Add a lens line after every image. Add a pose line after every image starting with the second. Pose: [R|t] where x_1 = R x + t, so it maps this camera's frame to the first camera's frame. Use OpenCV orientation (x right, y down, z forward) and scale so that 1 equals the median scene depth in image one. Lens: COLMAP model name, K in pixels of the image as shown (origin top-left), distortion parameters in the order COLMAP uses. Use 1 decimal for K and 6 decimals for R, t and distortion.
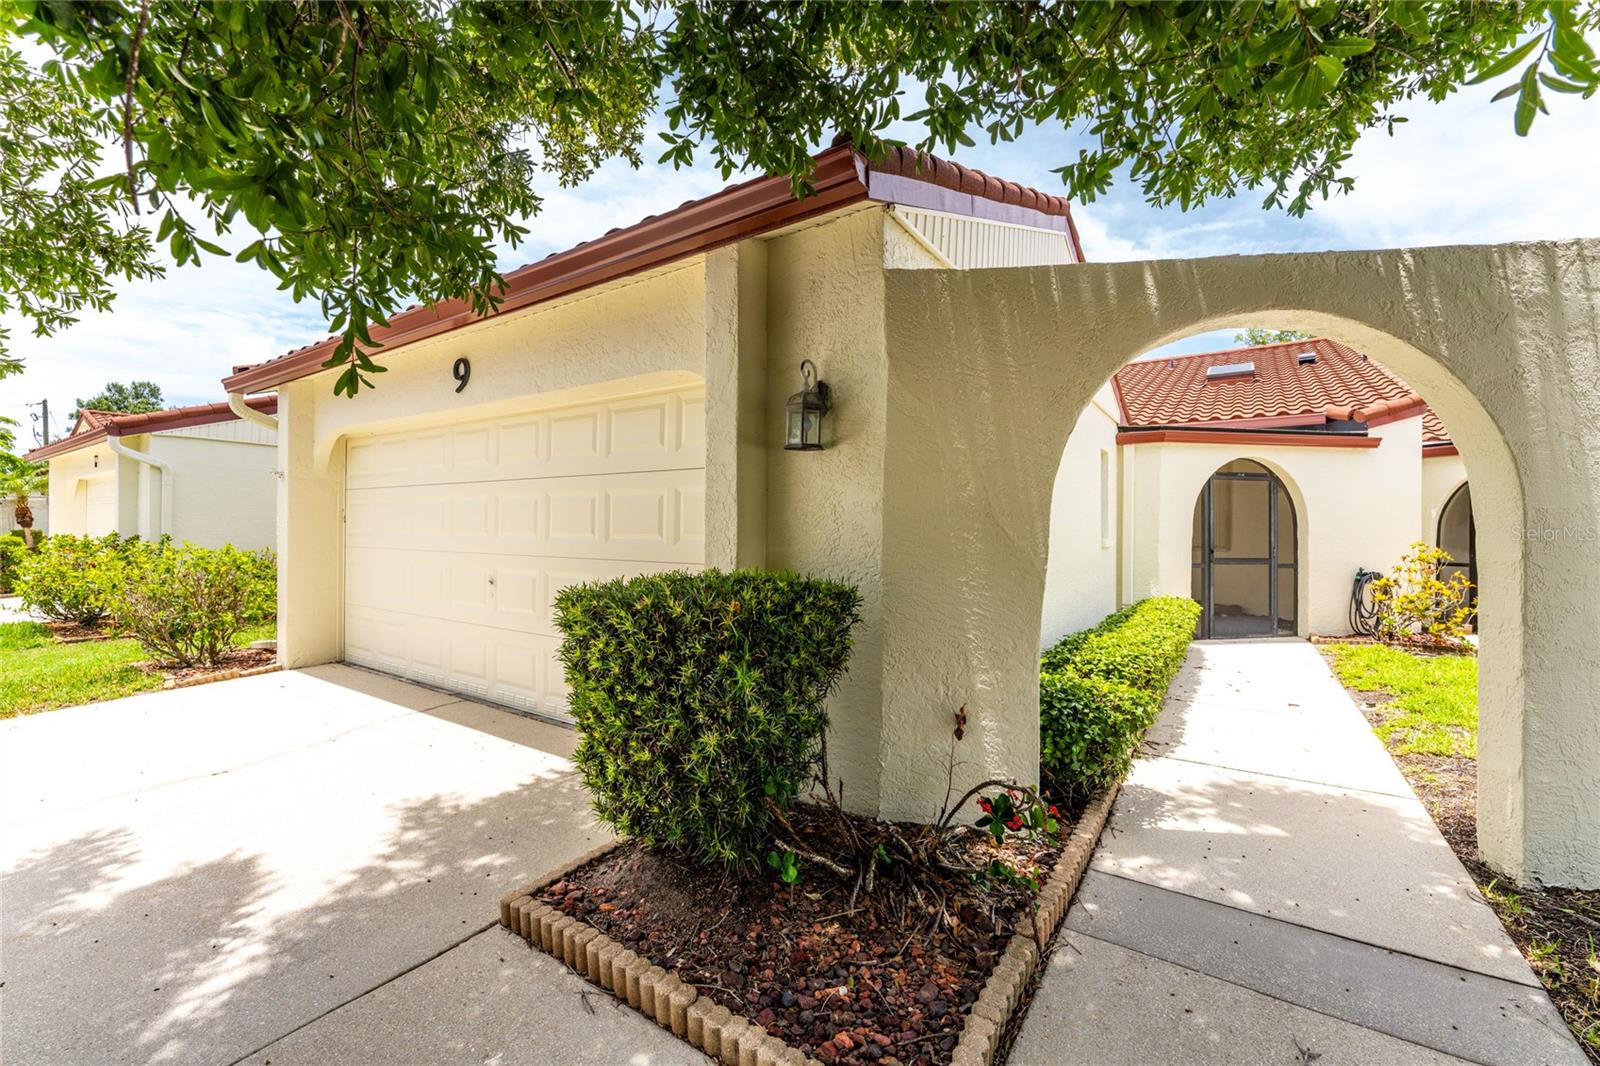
lens RADIAL K [[681.6, 0, 780.6], [0, 681.6, 523.3], [0, 0, 1]] dist [-0.000053, 0.000465]
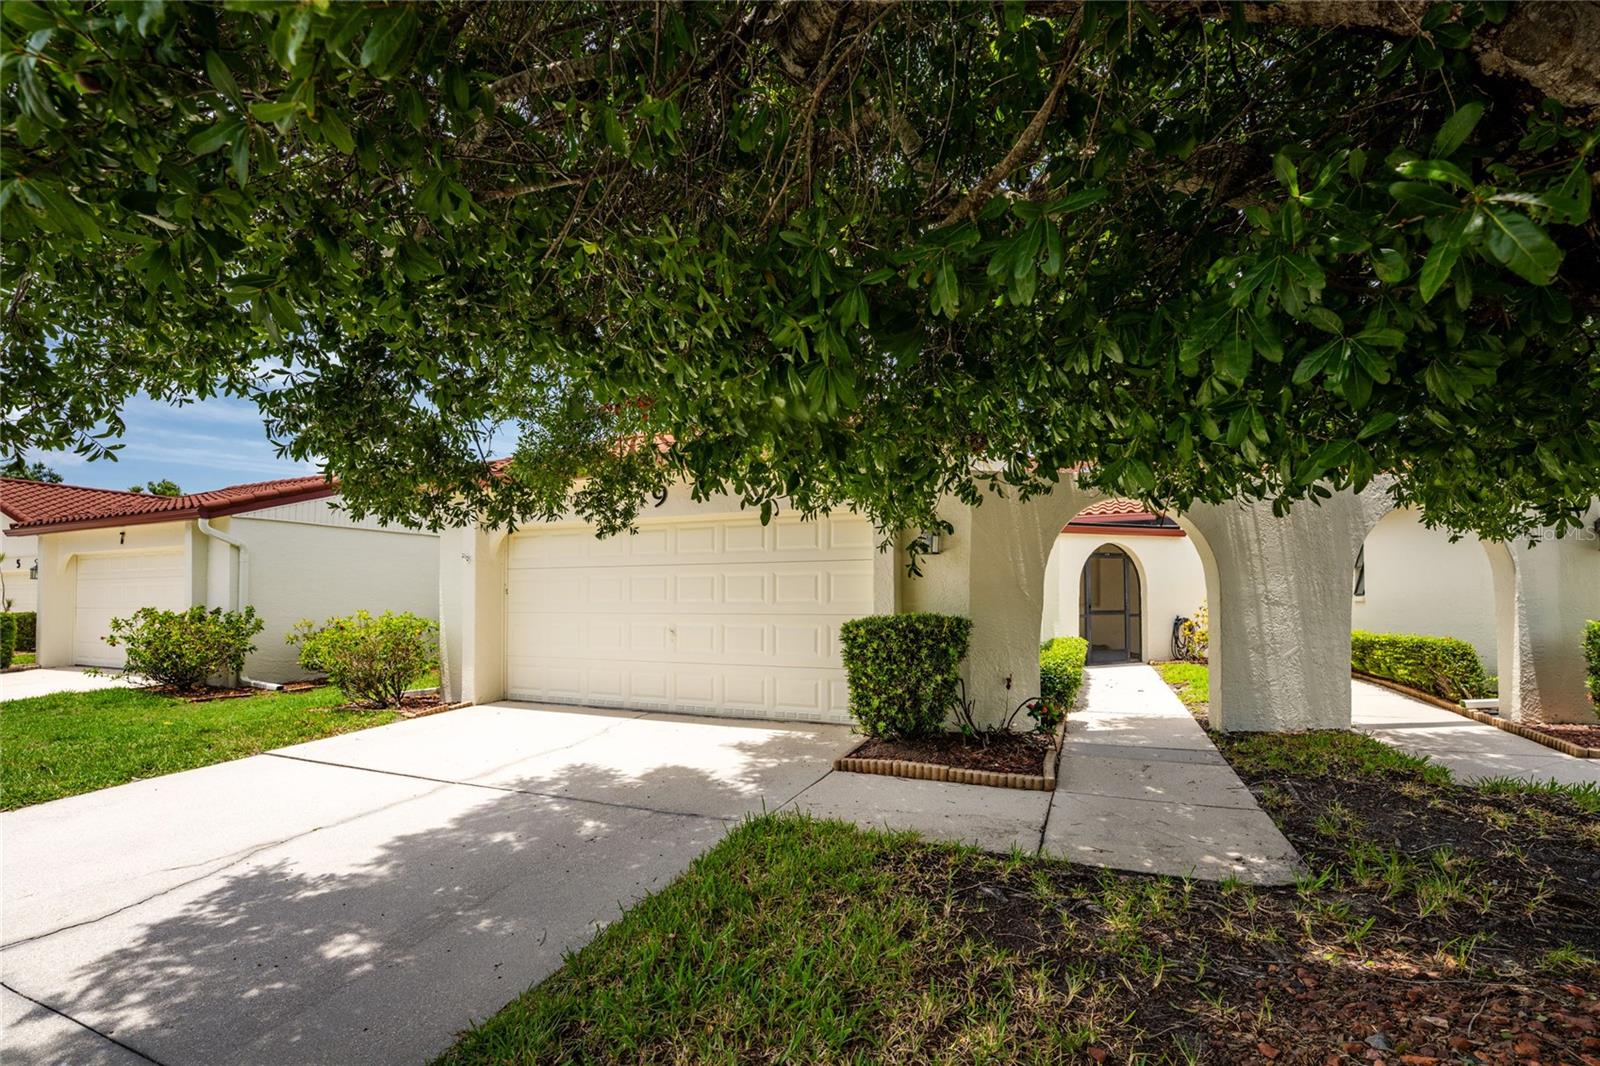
lens RADIAL K [[696.2, 0, 824.3], [0, 696.2, 572.8], [0, 0, 1]] dist [-0.017124, -0.000095]
pose [[0.975464, -0.006233, 0.220070, -0.750750], [0.011489, 0.999678, -0.022611, -0.010081], [-0.219858, 0.024585, 0.975222, -0.986185]]
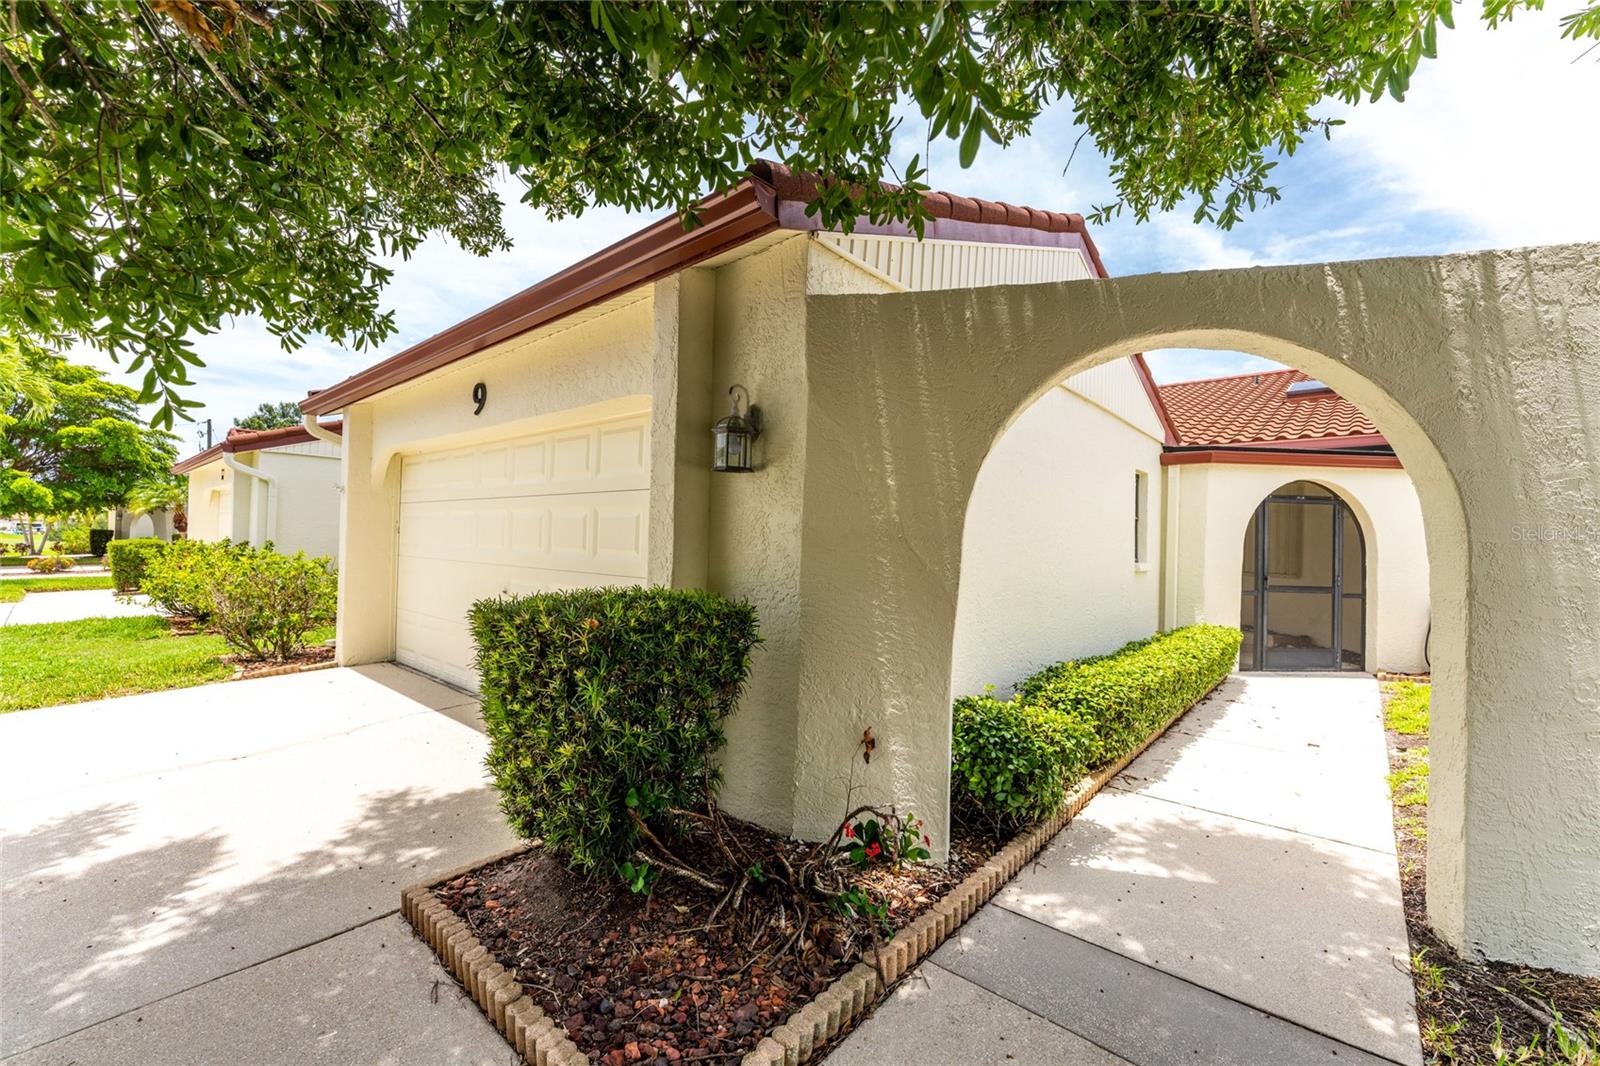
lens RADIAL K [[670.2, 0, 800.0], [0, 670.2, 533.0], [0, 0, 1]] dist [0.001037, 0.000324]
pose [[0.994091, 0.016242, -0.107327, 0.251720], [-0.017138, 0.999825, -0.007437, -0.010475], [0.107187, 0.009232, 0.994196, 0.008543]]
